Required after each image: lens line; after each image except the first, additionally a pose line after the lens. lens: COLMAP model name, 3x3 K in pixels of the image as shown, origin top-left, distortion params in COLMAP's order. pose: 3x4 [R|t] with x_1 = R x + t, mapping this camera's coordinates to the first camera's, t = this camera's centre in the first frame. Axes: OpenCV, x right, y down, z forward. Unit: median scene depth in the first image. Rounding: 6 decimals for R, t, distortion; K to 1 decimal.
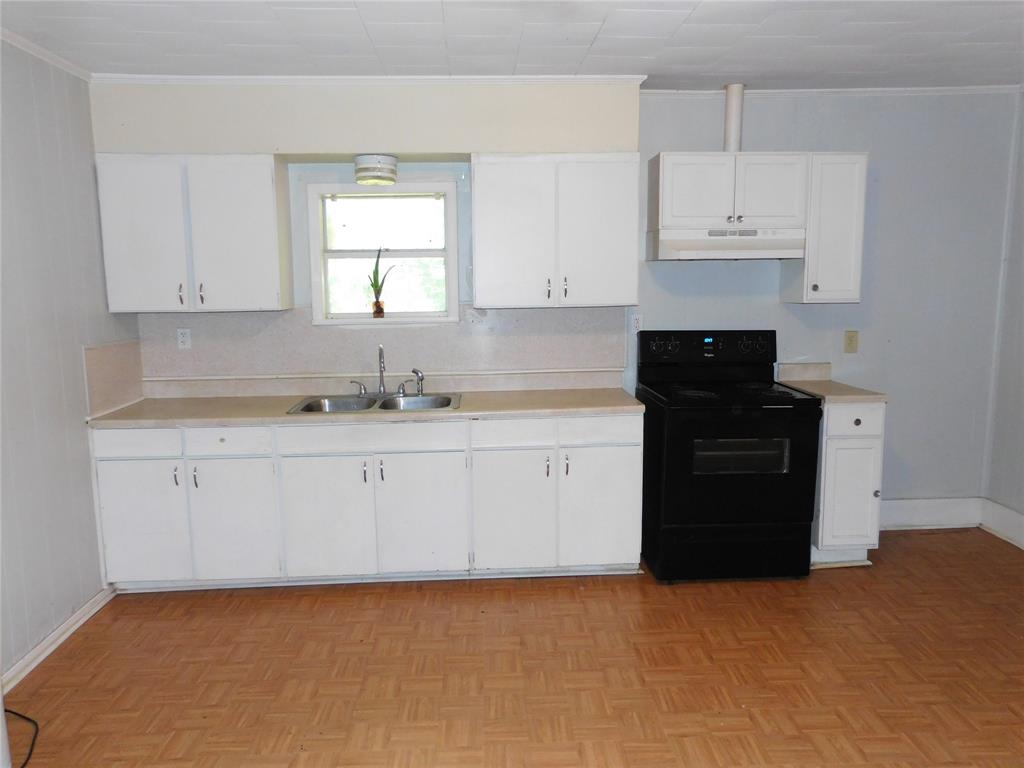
lens RADIAL K [[765.7, 0, 512.0], [0, 765.7, 384.0], [0, 0, 1]] dist [0.000823, 0.010288]
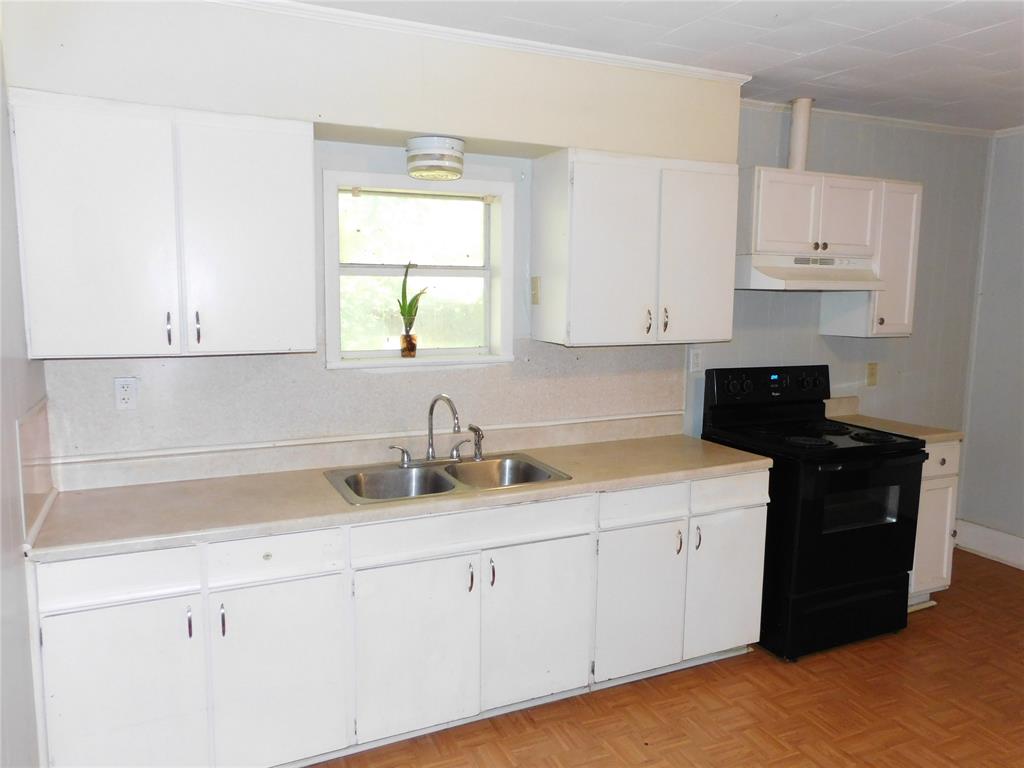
lens RADIAL K [[765.7, 0, 512.0], [0, 765.7, 384.0], [0, 0, 1]] dist [0.000823, 0.010288]
pose [[0.921829, -0.026676, 0.386678, -0.397805], [0.030973, 0.999508, -0.004886, -0.057221], [-0.386357, 0.016481, 0.922202, 0.297427]]
